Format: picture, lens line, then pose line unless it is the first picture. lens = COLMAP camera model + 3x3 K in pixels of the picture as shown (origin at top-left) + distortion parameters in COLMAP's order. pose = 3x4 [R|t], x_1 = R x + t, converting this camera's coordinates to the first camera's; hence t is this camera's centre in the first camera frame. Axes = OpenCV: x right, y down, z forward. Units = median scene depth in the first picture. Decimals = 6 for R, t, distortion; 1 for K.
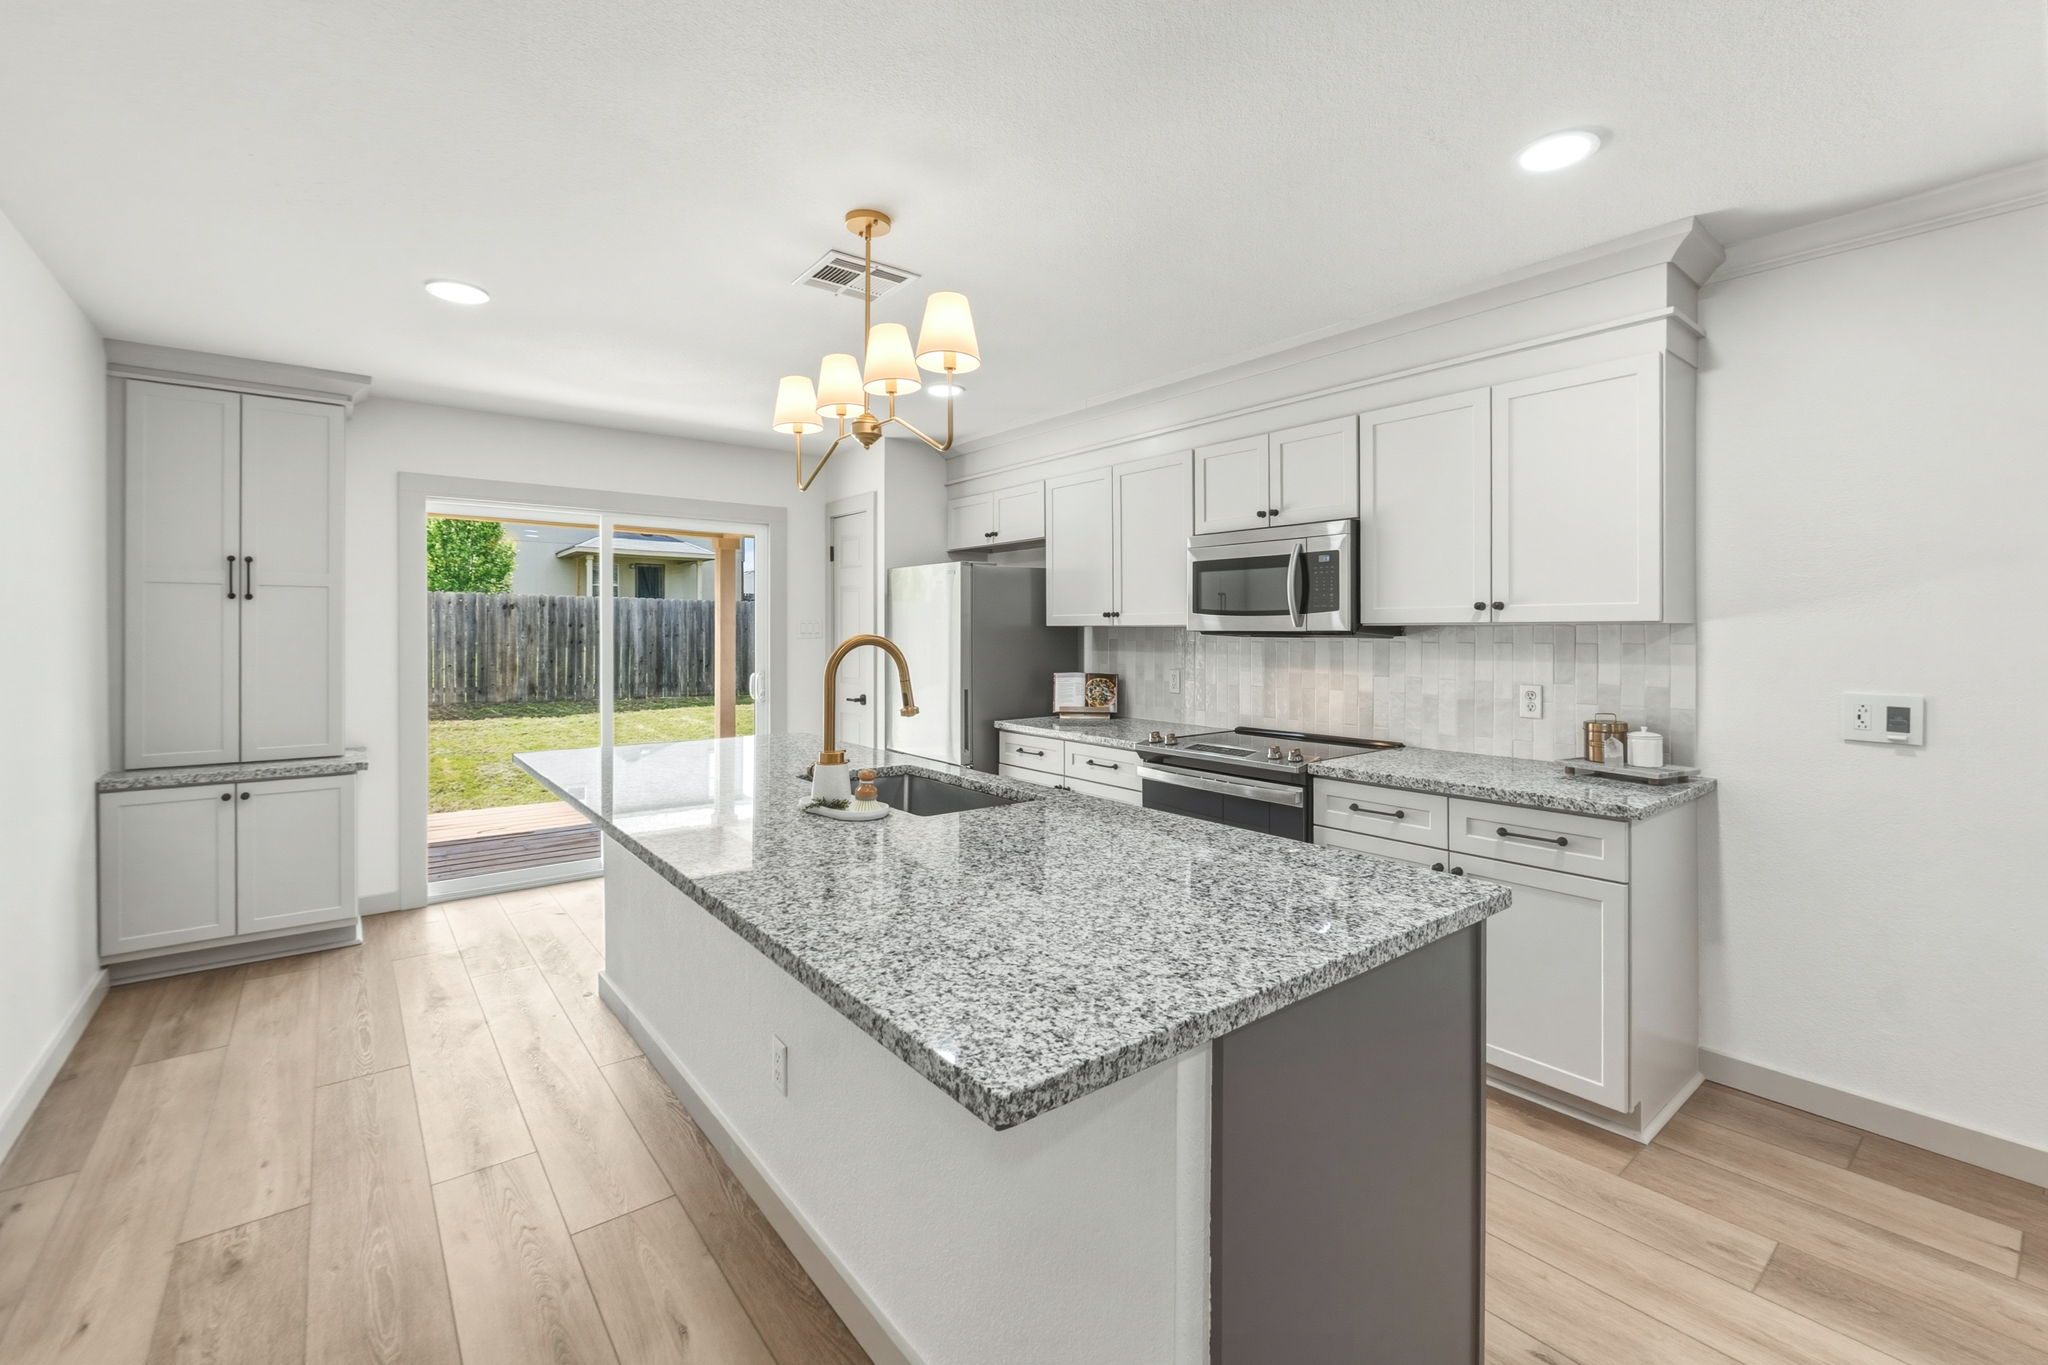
lens RADIAL K [[869.4, 0, 1055.3], [0, 869.4, 633.1], [0, 0, 1]] dist [-0.008404, -0.000112]
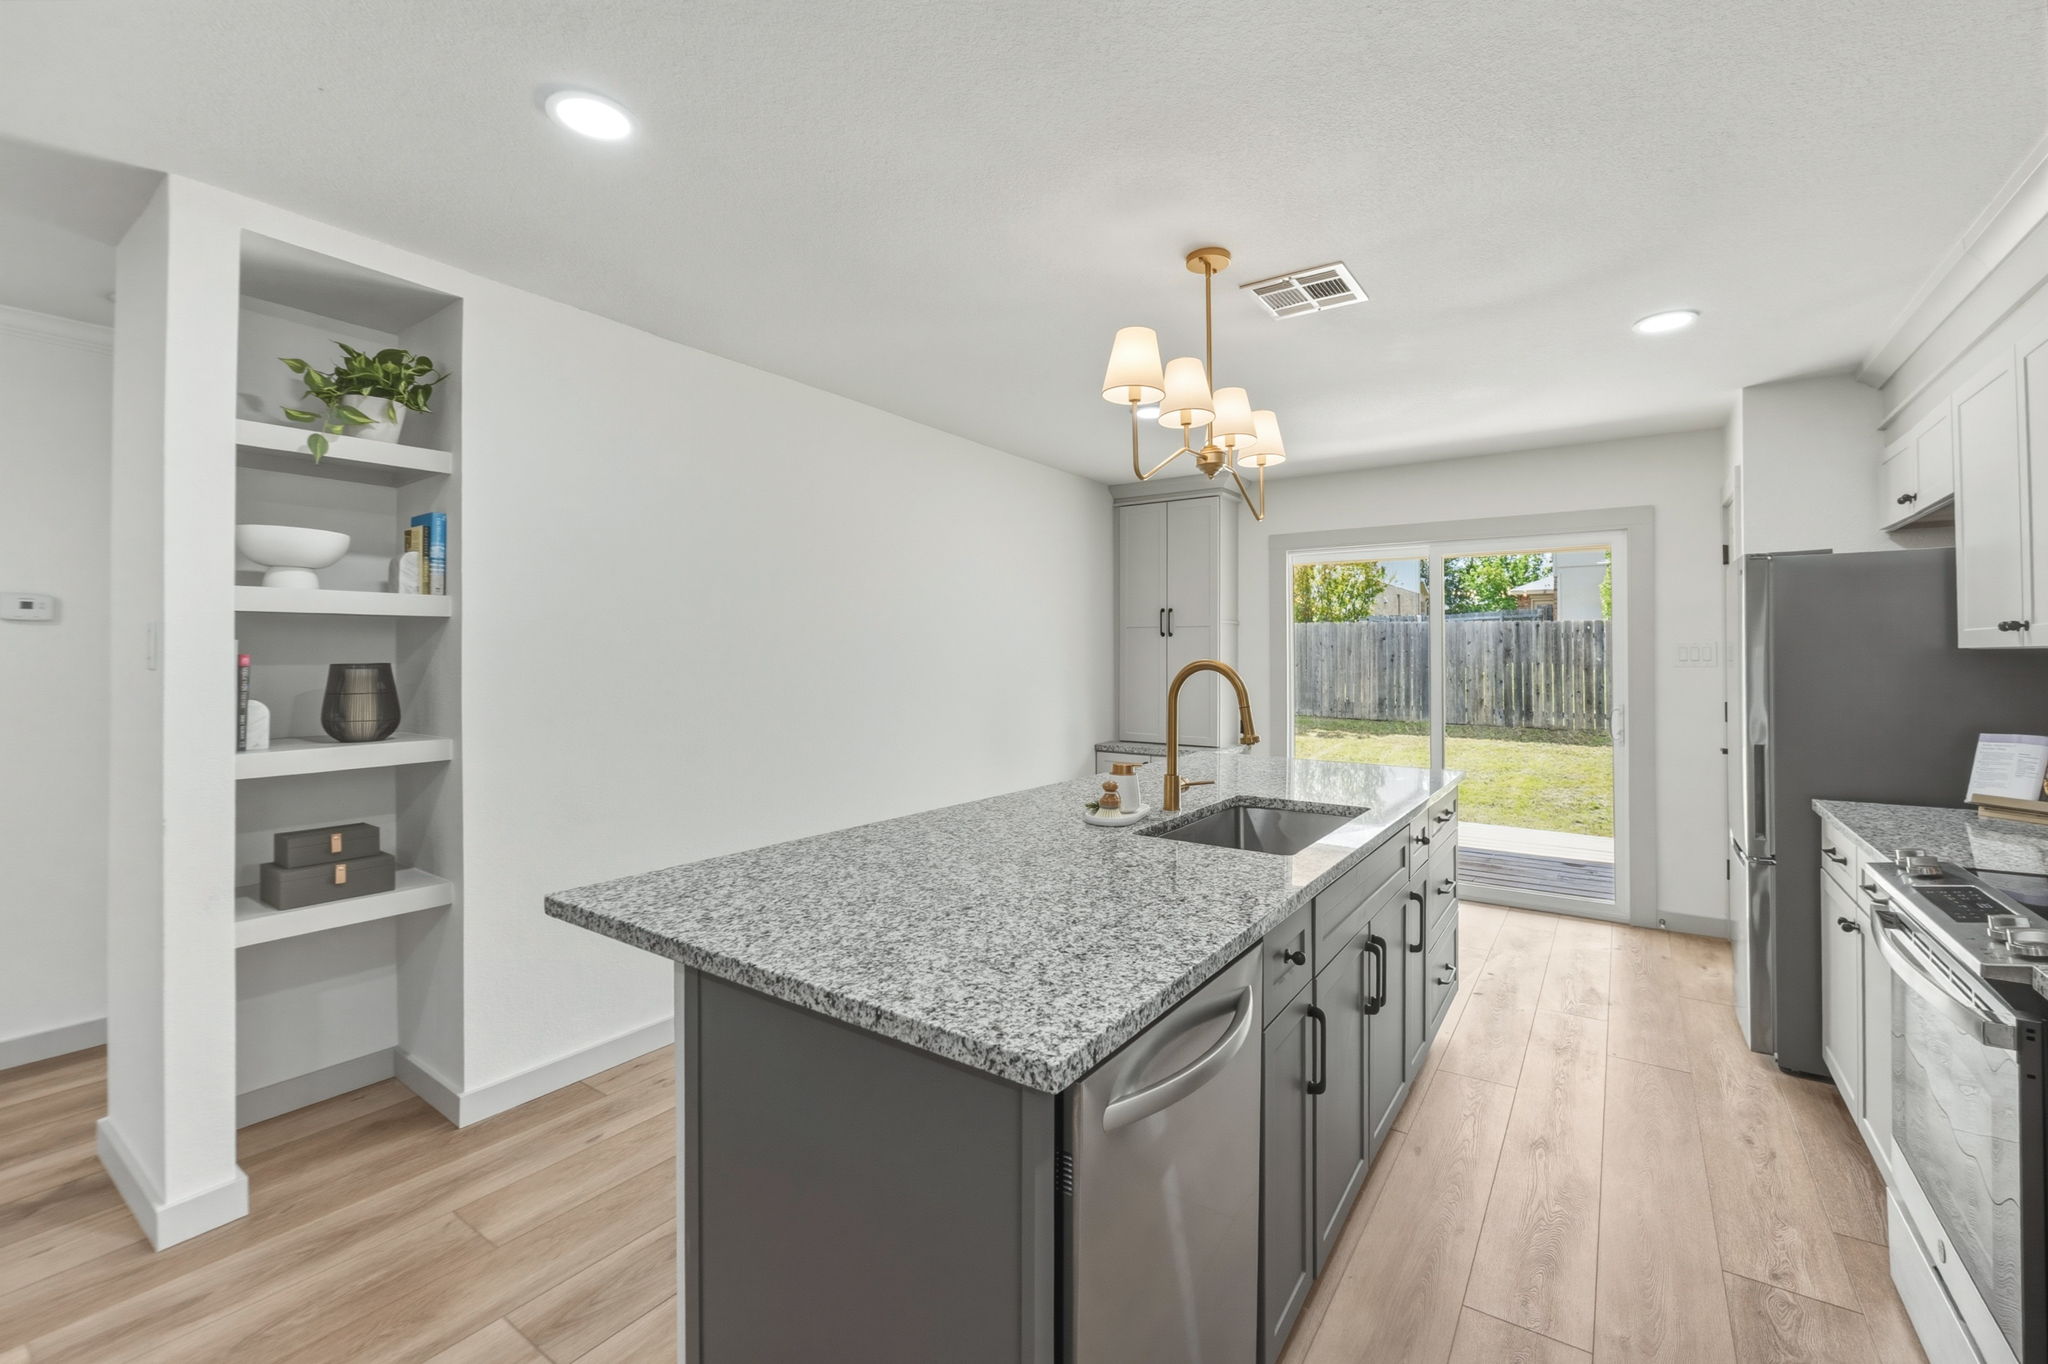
lens RADIAL K [[868.5, 0, 1031.8], [0, 868.5, 660.1], [0, 0, 1]] dist [-0.003117, -0.000339]
pose [[0.270873, 0.003038, -0.962610, 0.489059], [-0.003544, 0.999991, 0.002158, 0.000322], [0.962609, 0.002827, 0.270881, 0.355144]]
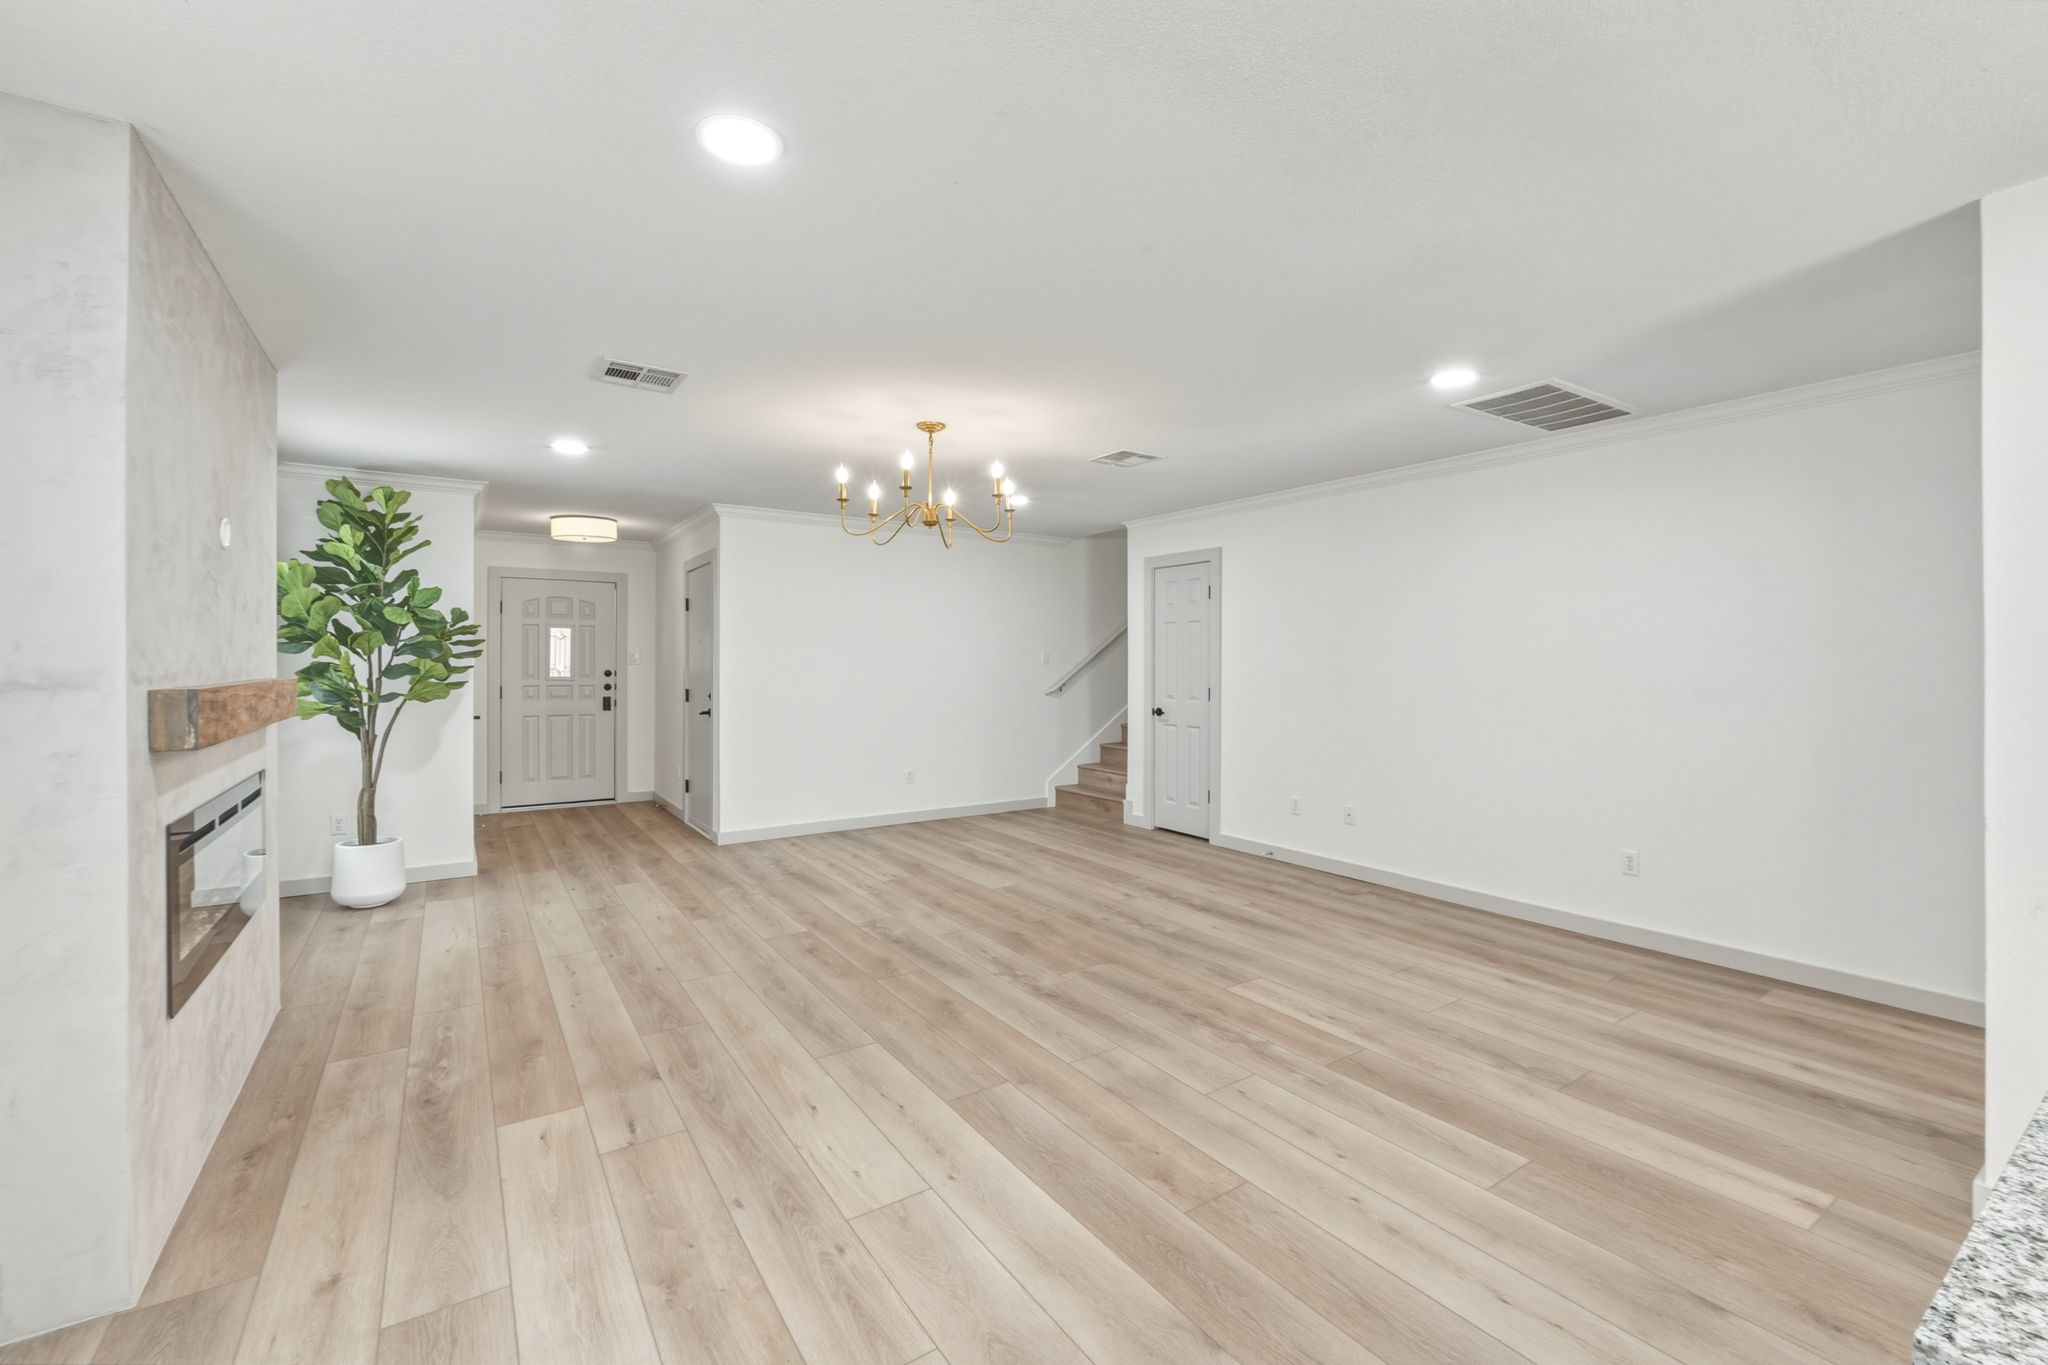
lens RADIAL K [[868.5, 0, 1031.8], [0, 868.5, 660.6], [0, 0, 1]] dist [-0.003117, -0.000339]
pose [[-0.993816, 0.001980, 0.111019, 0.373995], [0.002347, 0.999992, 0.003169, -0.001189], [-0.111012, 0.003410, -0.993813, 0.626324]]
